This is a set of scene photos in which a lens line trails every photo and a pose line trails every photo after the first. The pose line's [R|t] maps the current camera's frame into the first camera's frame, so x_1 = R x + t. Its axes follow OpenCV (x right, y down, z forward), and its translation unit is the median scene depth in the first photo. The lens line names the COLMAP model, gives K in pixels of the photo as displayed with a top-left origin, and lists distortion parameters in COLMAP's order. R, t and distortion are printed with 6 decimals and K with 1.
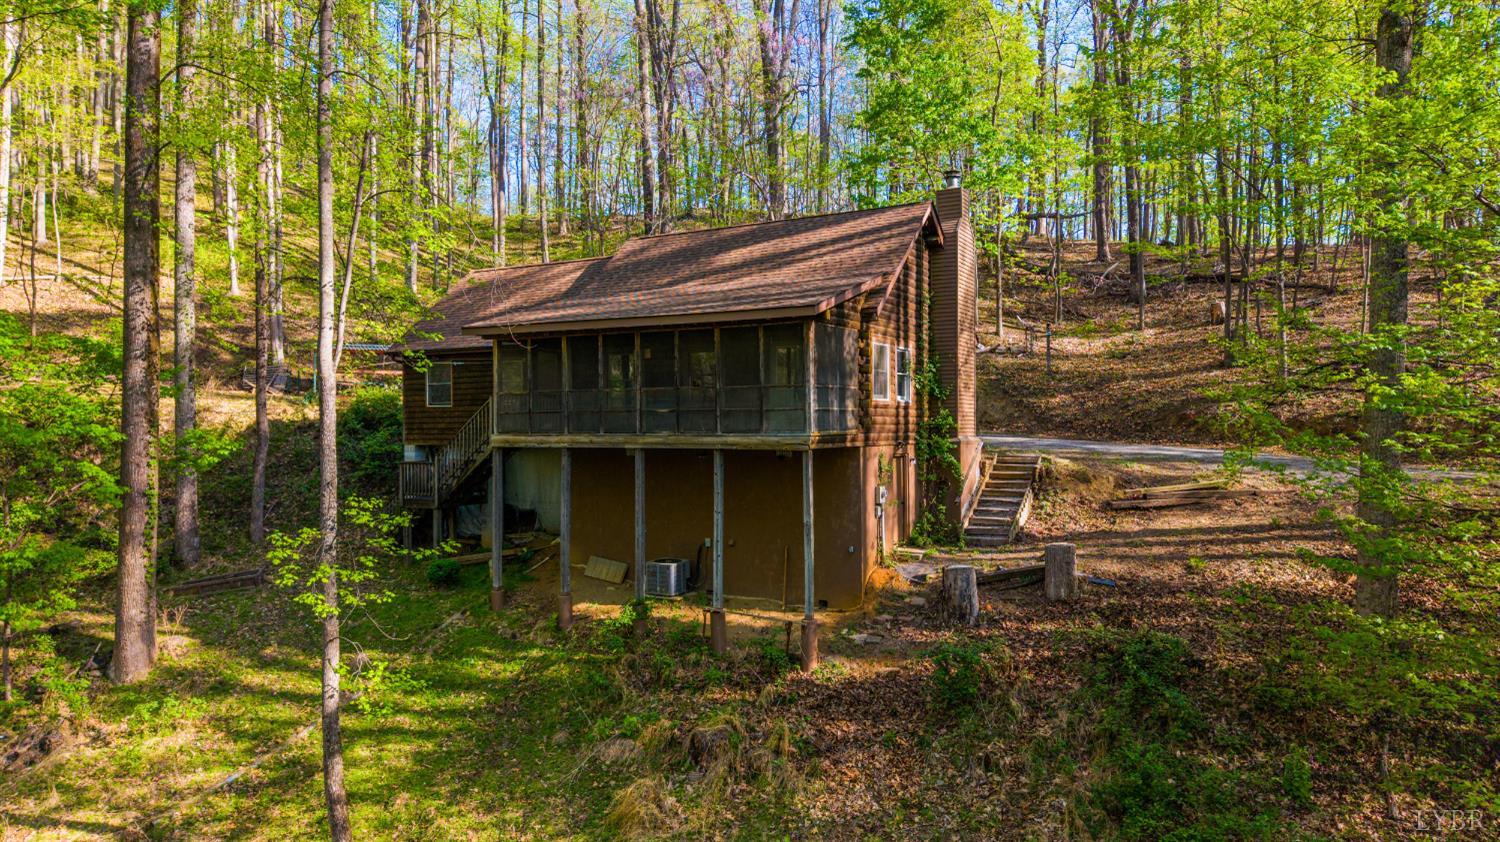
lens RADIAL K [[1000.4, 0, 750.0], [0, 1000.4, 421.0], [0, 0, 1]] dist [0.064977, -0.096833]
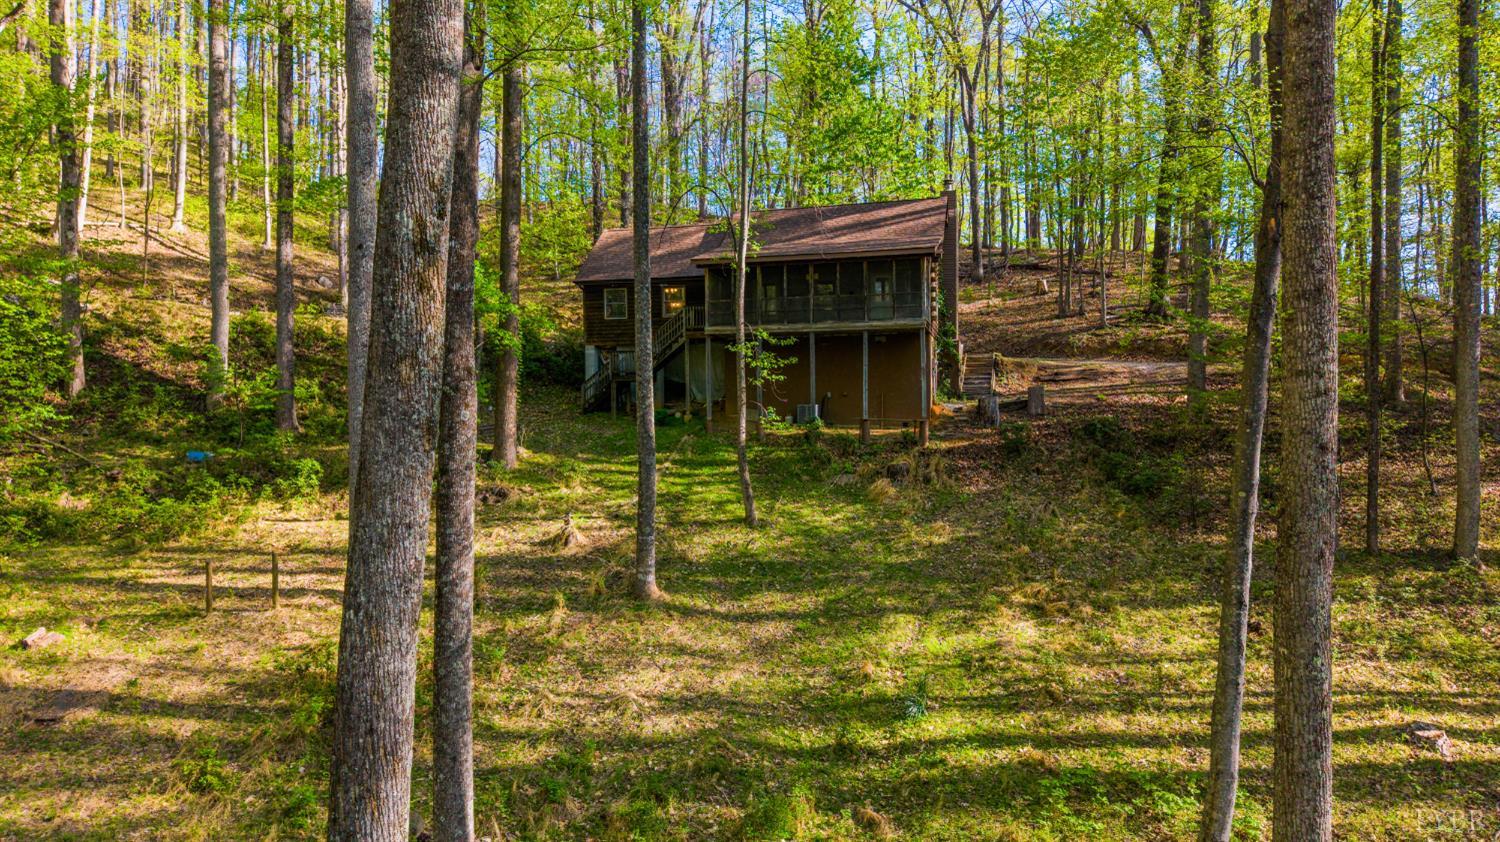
lens RADIAL K [[999.3, 0, 750.0], [0, 999.3, 421.0], [0, 0, 1]] dist [0.074420, -0.098988]
pose [[0.968474, -0.001206, 0.249111, -0.628660], [0.001793, 0.999996, -0.002132, 0.180854], [-0.249108, 0.002512, 0.968473, -0.621580]]
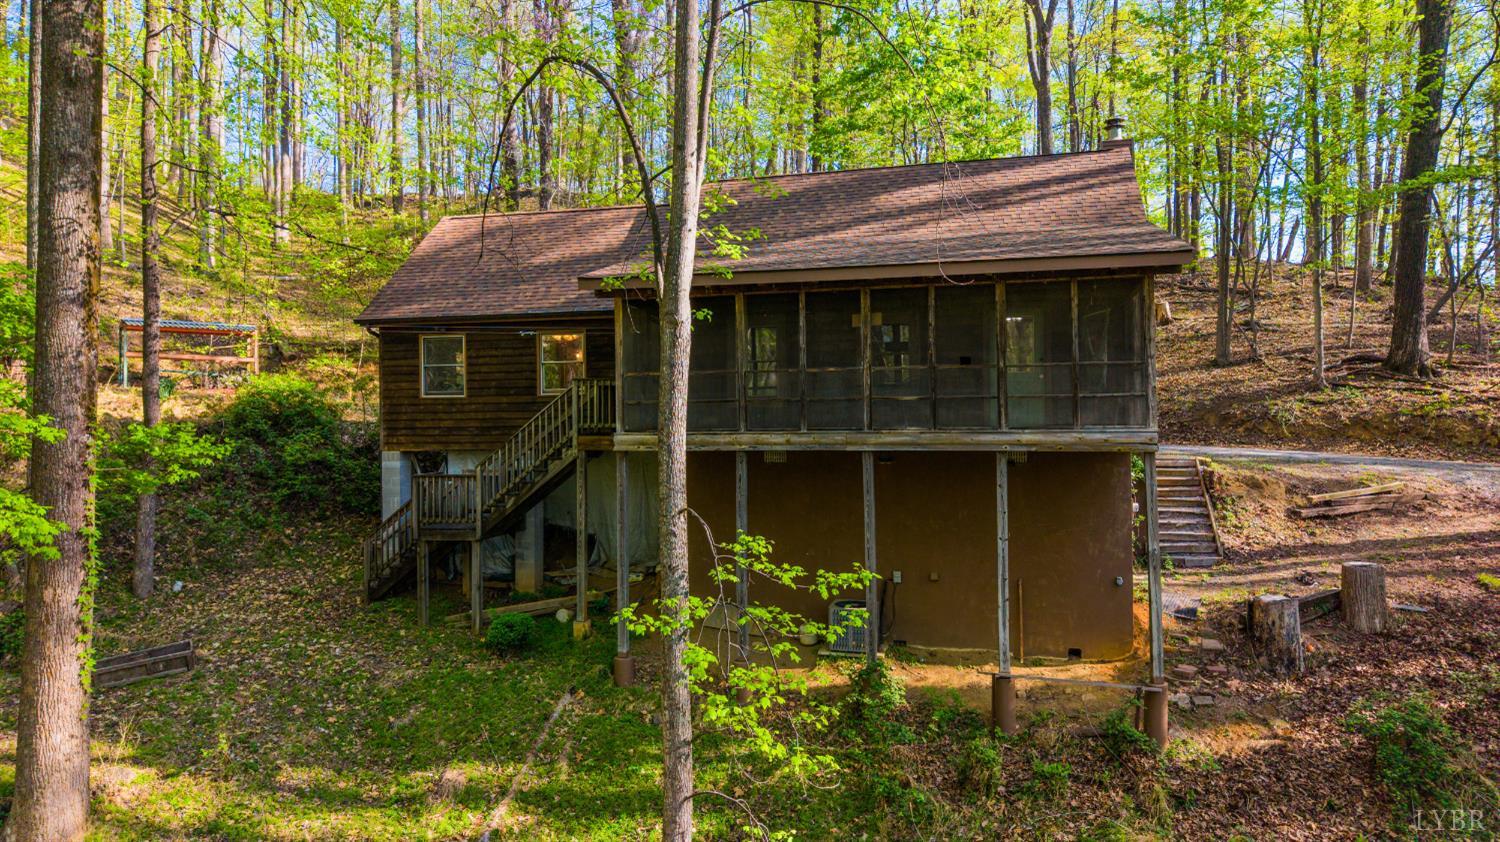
lens RADIAL K [[1000.4, 0, 750.0], [0, 1000.4, 421.0], [0, 0, 1]] dist [0.064977, -0.096833]
pose [[0.963822, 0.000971, 0.266544, -0.375061], [0.001090, 0.999971, -0.007583, 0.011036], [-0.266544, 0.007599, 0.963793, 0.325683]]
